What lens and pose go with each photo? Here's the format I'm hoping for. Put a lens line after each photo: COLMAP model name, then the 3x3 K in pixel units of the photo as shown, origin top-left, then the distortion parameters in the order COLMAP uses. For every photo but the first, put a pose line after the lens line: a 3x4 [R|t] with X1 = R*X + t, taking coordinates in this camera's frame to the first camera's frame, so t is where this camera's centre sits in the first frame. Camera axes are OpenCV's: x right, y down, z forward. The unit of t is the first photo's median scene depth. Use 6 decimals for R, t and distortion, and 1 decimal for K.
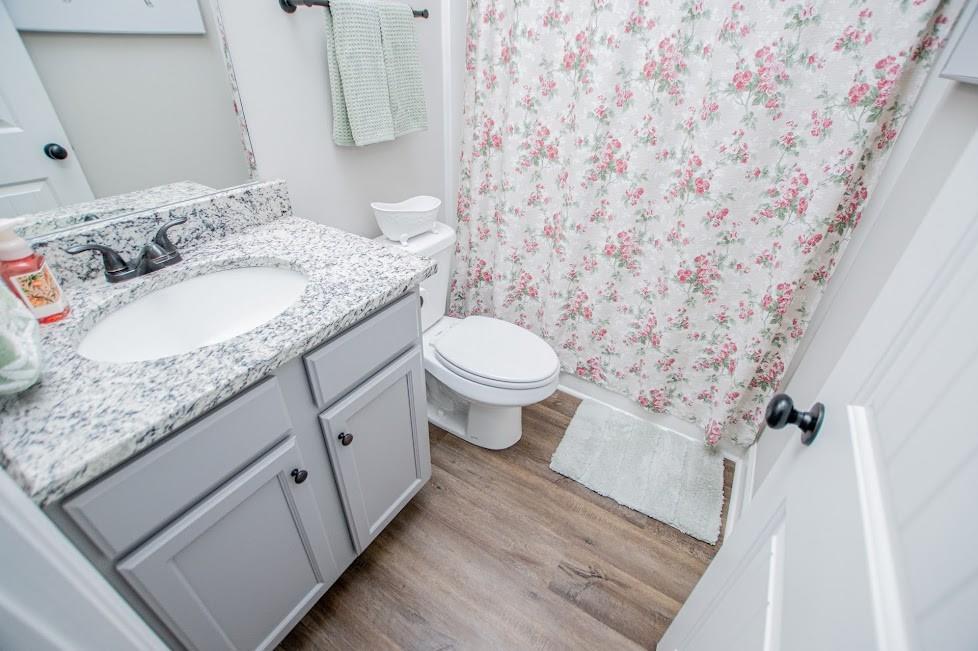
lens RADIAL K [[435.4, 0, 492.8], [0, 435.4, 326.1], [0, 0, 1]] dist [-0.025978, 0.000452]
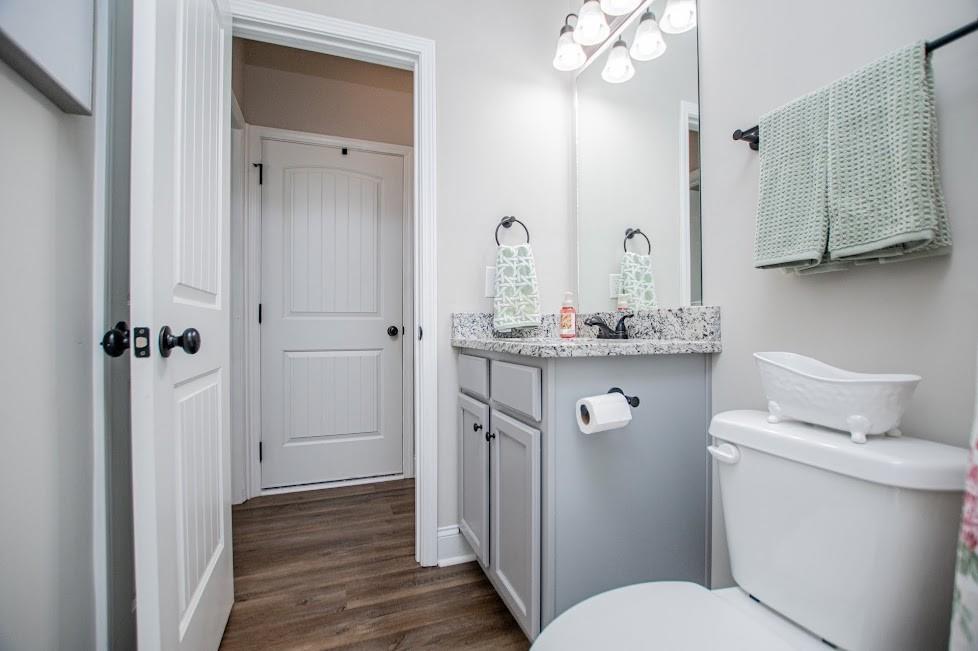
lens RADIAL K [[435.4, 0, 492.8], [0, 435.4, 326.1], [0, 0, 1]] dist [-0.025978, 0.000452]
pose [[-0.606890, -0.034376, -0.794042, 0.684721], [-0.448982, 0.839209, 0.306828, -0.415077], [0.655820, 0.542722, -0.524742, 1.339288]]
